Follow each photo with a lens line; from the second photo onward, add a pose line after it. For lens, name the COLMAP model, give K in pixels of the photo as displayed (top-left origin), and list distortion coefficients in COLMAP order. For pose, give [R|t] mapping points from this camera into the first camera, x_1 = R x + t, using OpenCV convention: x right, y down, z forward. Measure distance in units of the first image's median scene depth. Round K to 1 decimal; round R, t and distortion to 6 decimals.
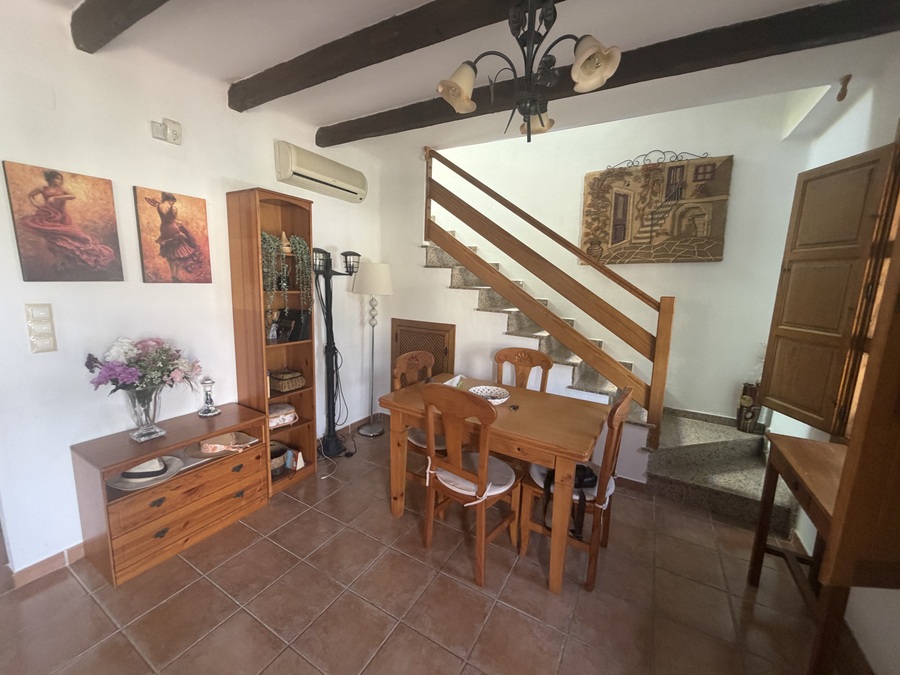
lens RADIAL K [[358.8, 0, 447.4], [0, 358.8, 338.1], [0, 0, 1]] dist [-0.000606, 0.000104]
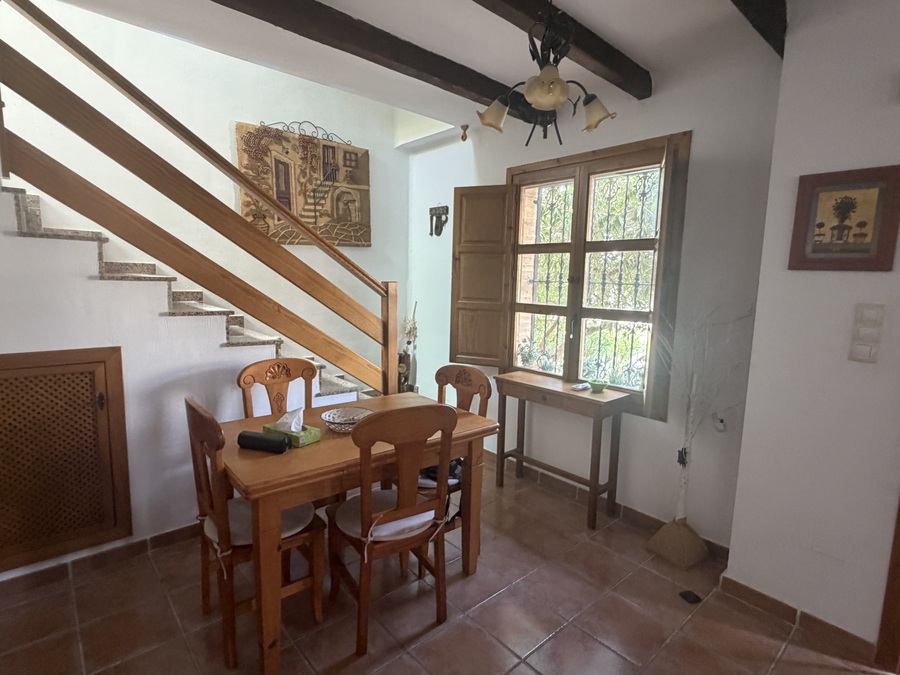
lens RADIAL K [[481.1, 0, 440.6], [0, 481.1, 337.5], [0, 0, 1]] dist [0.002733, -0.000911]
pose [[0.318920, -0.144149, 0.936756, -0.532002], [0.136550, 0.985043, 0.105091, -0.065261], [-0.937893, 0.094398, 0.333834, 0.324937]]
